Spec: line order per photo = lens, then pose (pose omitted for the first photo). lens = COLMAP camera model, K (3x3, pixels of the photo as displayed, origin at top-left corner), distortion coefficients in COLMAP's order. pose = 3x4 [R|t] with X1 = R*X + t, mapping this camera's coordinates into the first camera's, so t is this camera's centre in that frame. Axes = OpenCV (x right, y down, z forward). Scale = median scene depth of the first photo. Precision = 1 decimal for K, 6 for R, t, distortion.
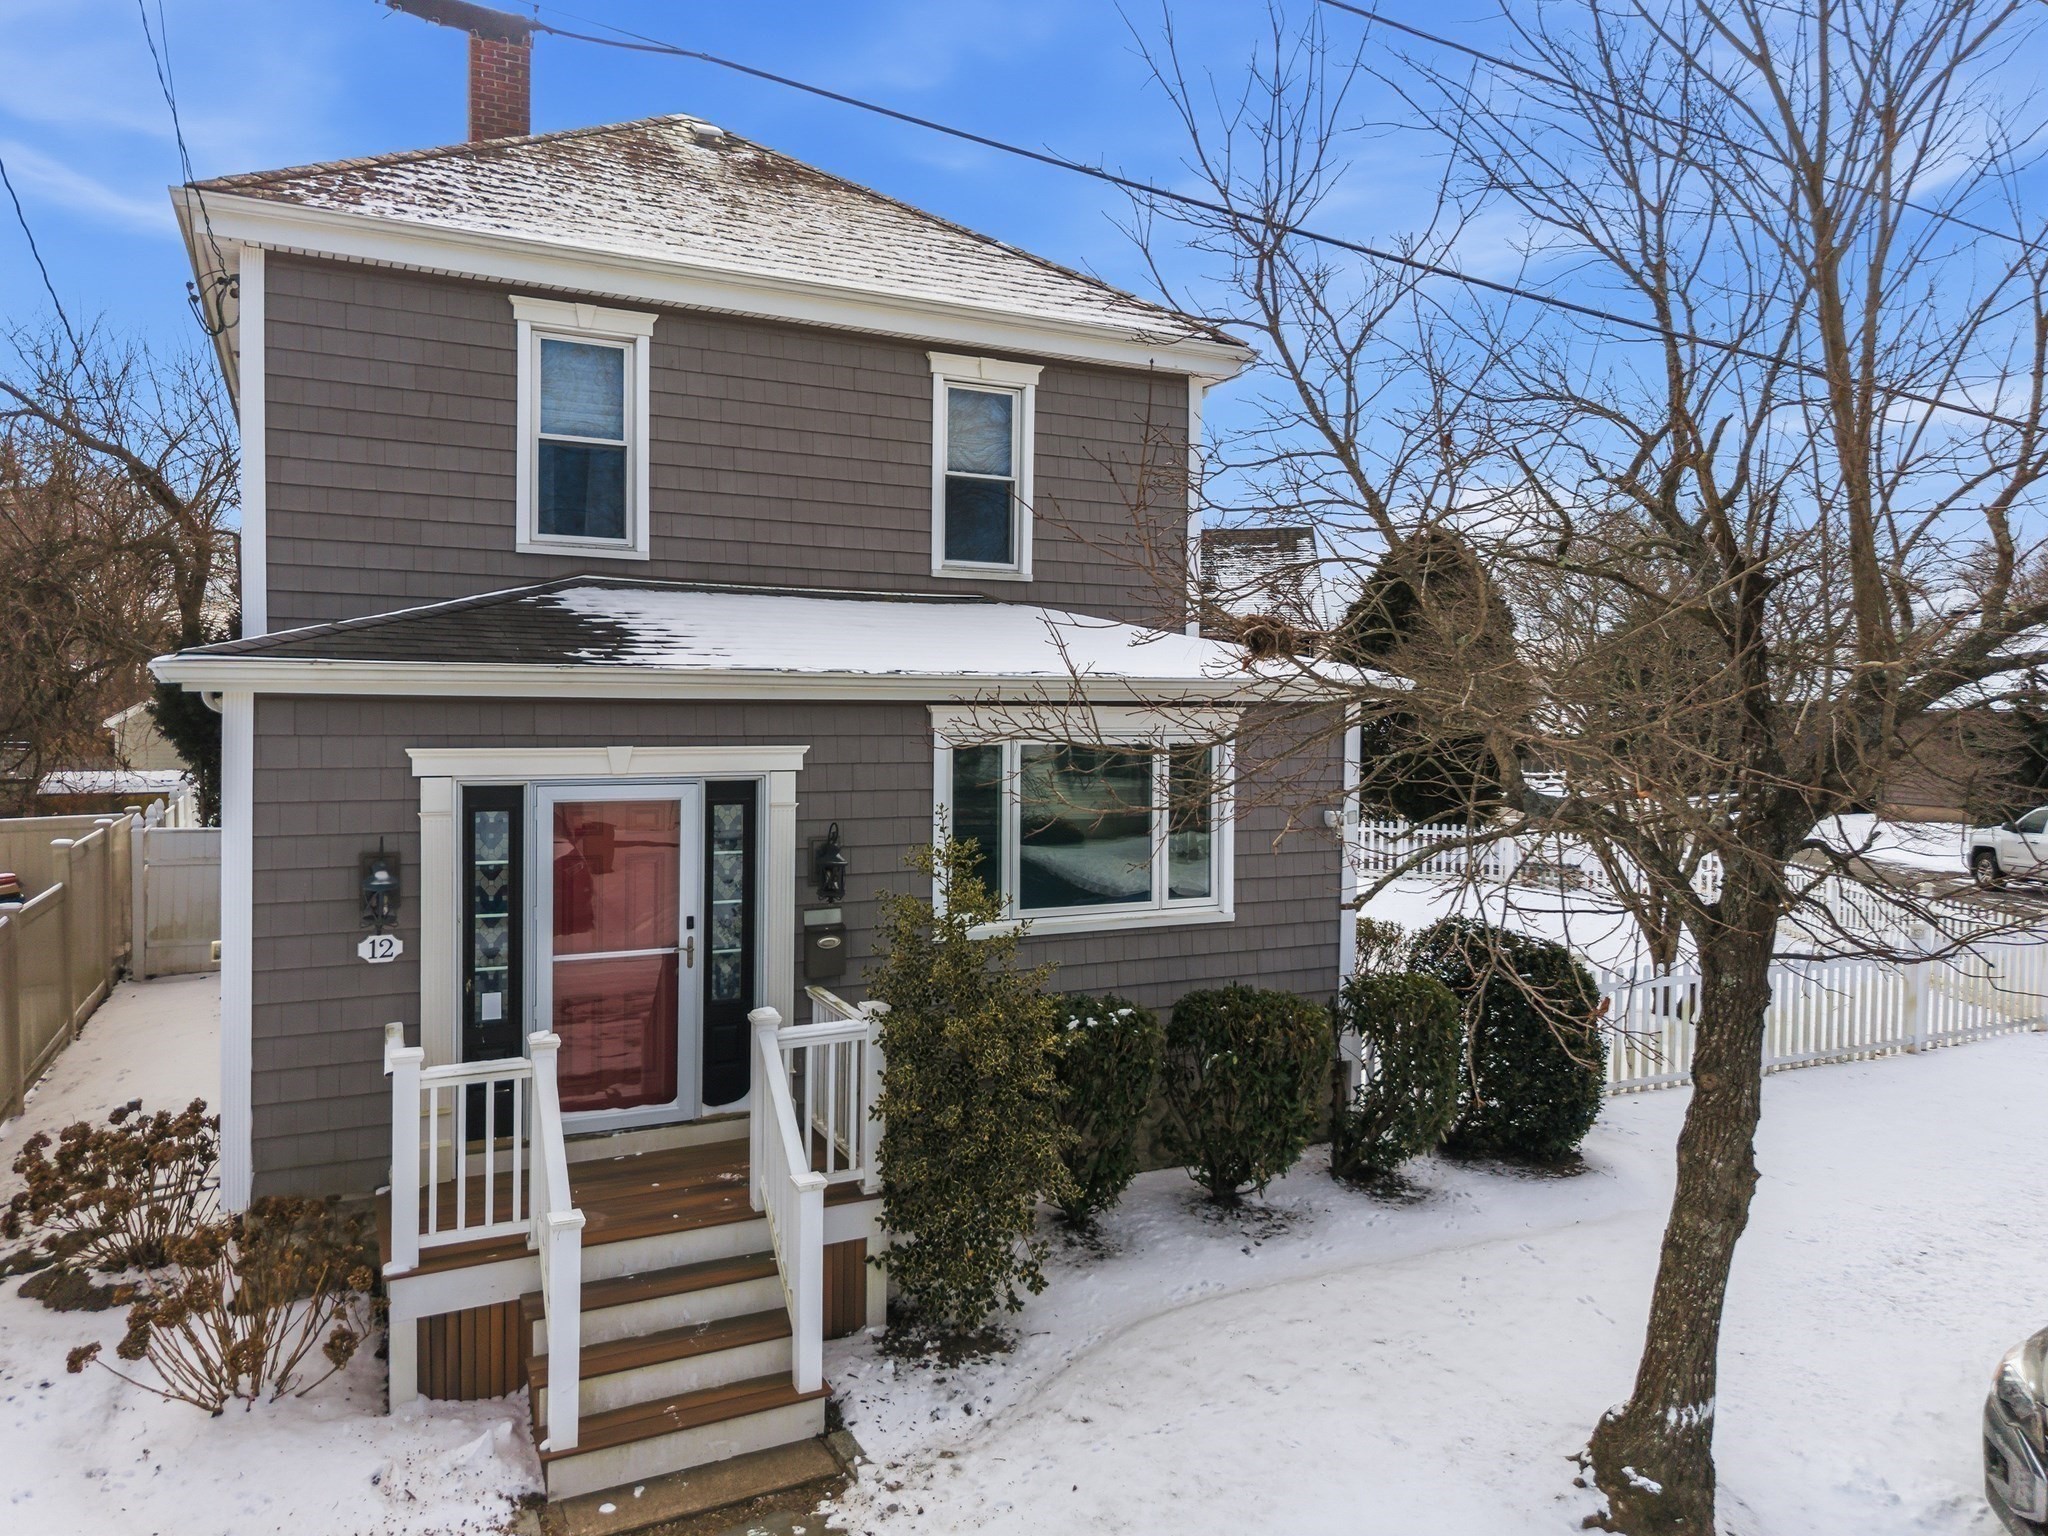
lens RADIAL K [[1391.7, 0, 1023.3], [0, 1391.7, 777.9], [0, 0, 1]] dist [0.006517, 0.001088]
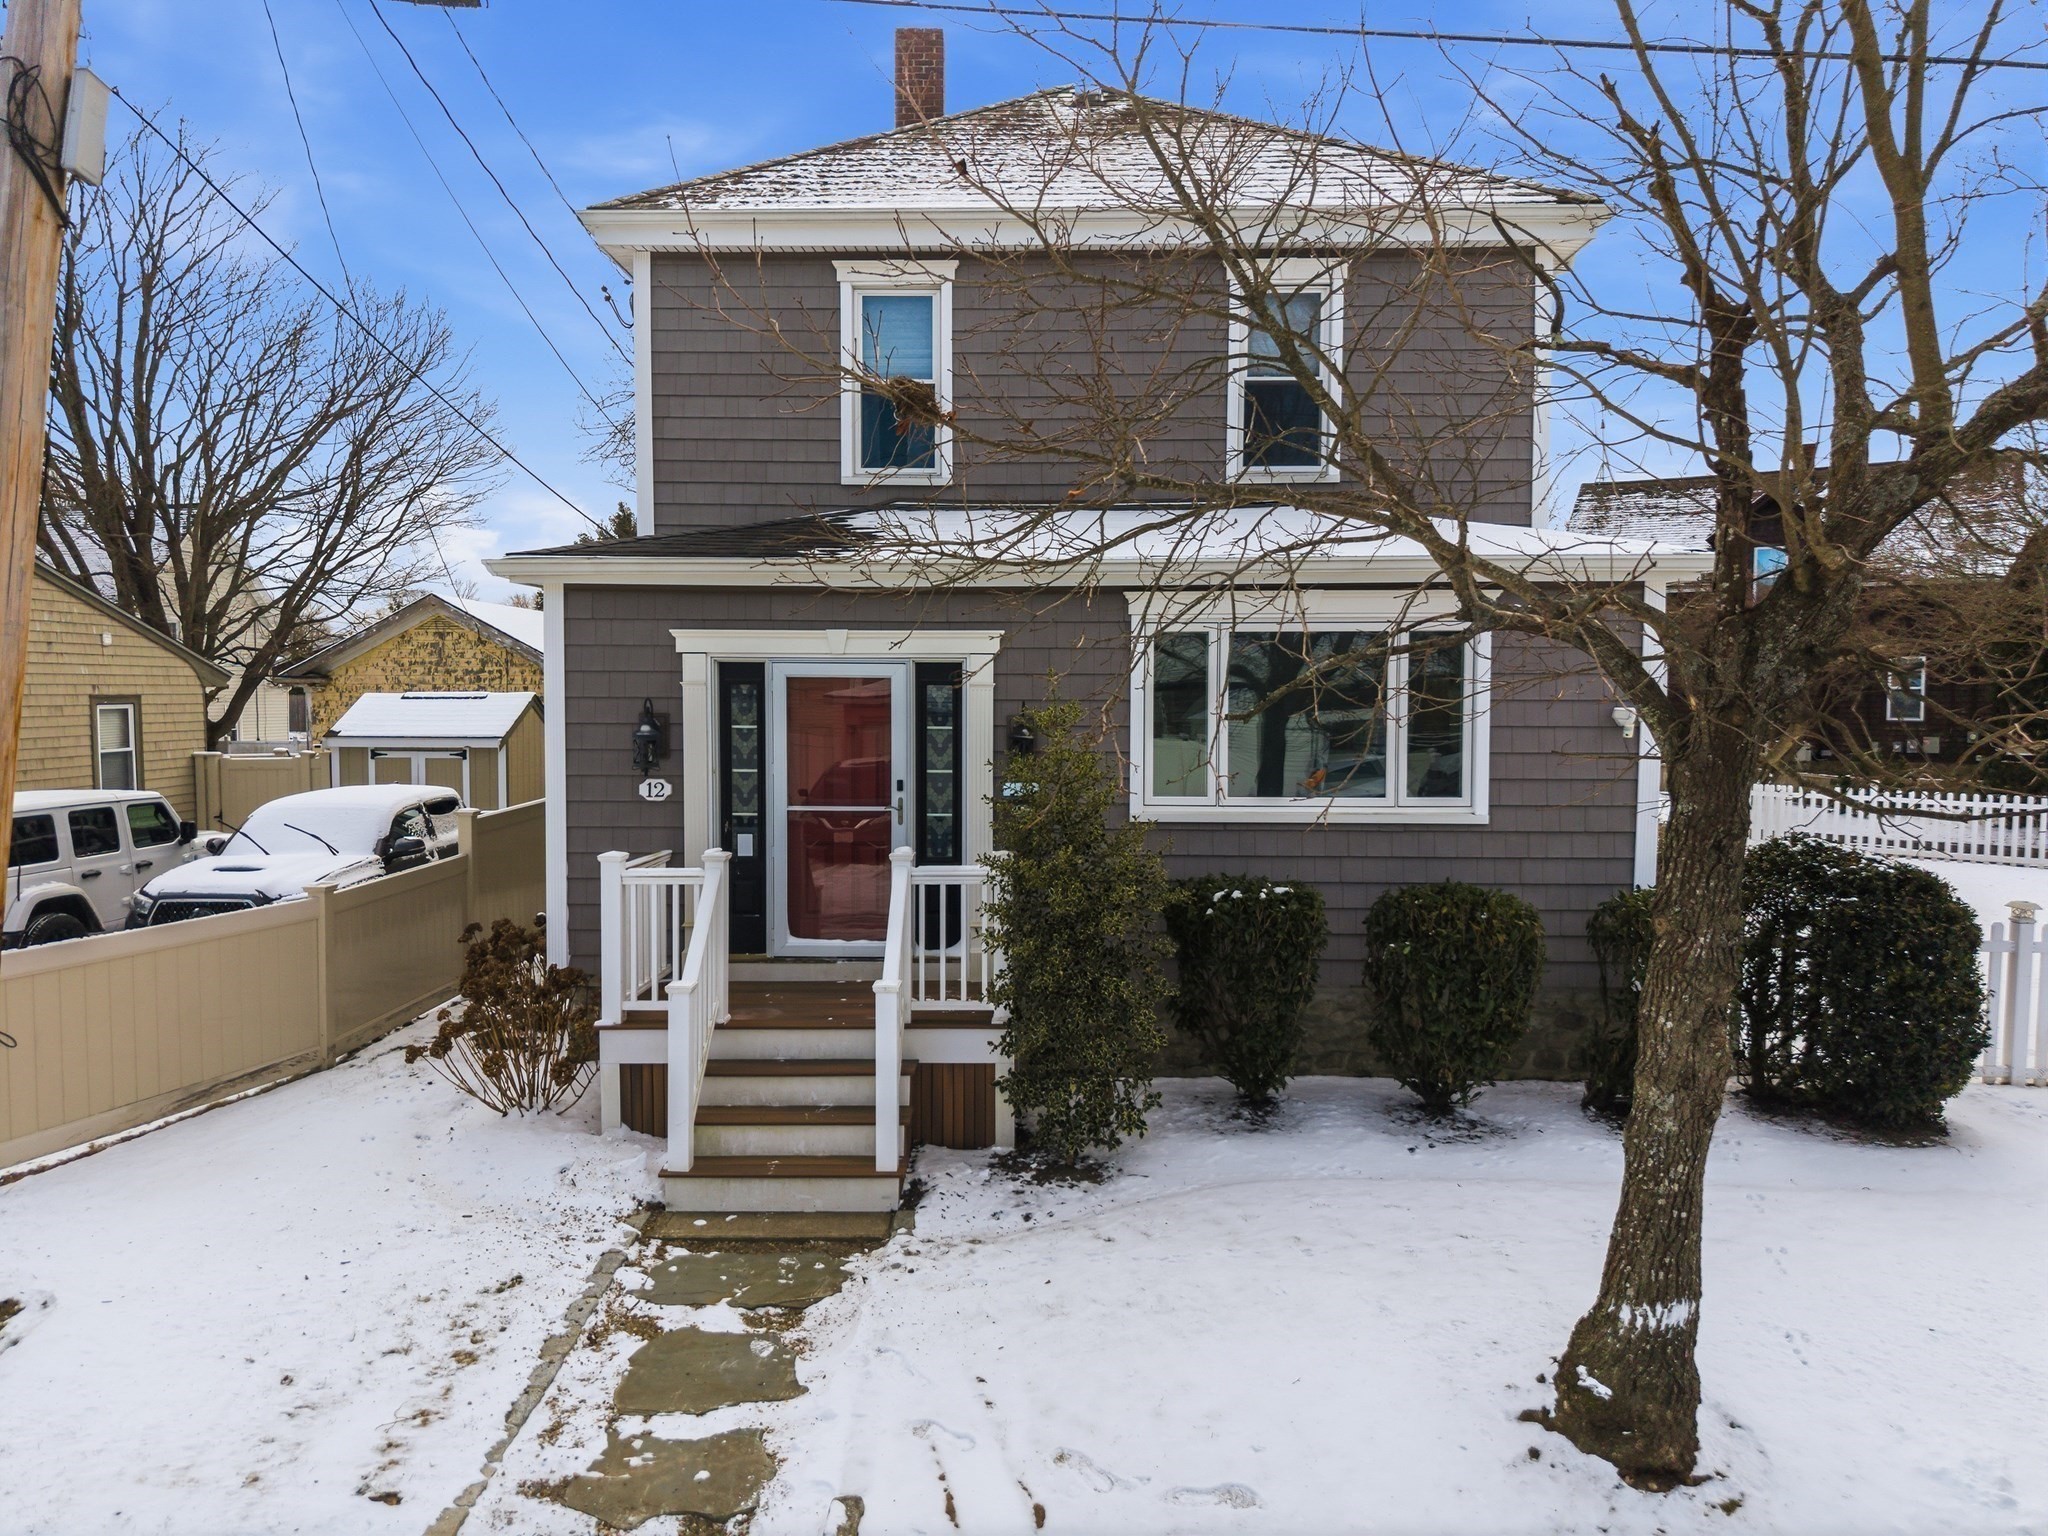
lens RADIAL K [[1357.2, 0, 988.8], [0, 1357.2, 800.3], [0, 0, 1]] dist [0.033034, -0.044168]
pose [[0.884052, 0.029164, -0.466477, 0.347190], [-0.017790, 0.999428, 0.028768, 0.083408], [0.467049, -0.017133, 0.884065, 0.048624]]
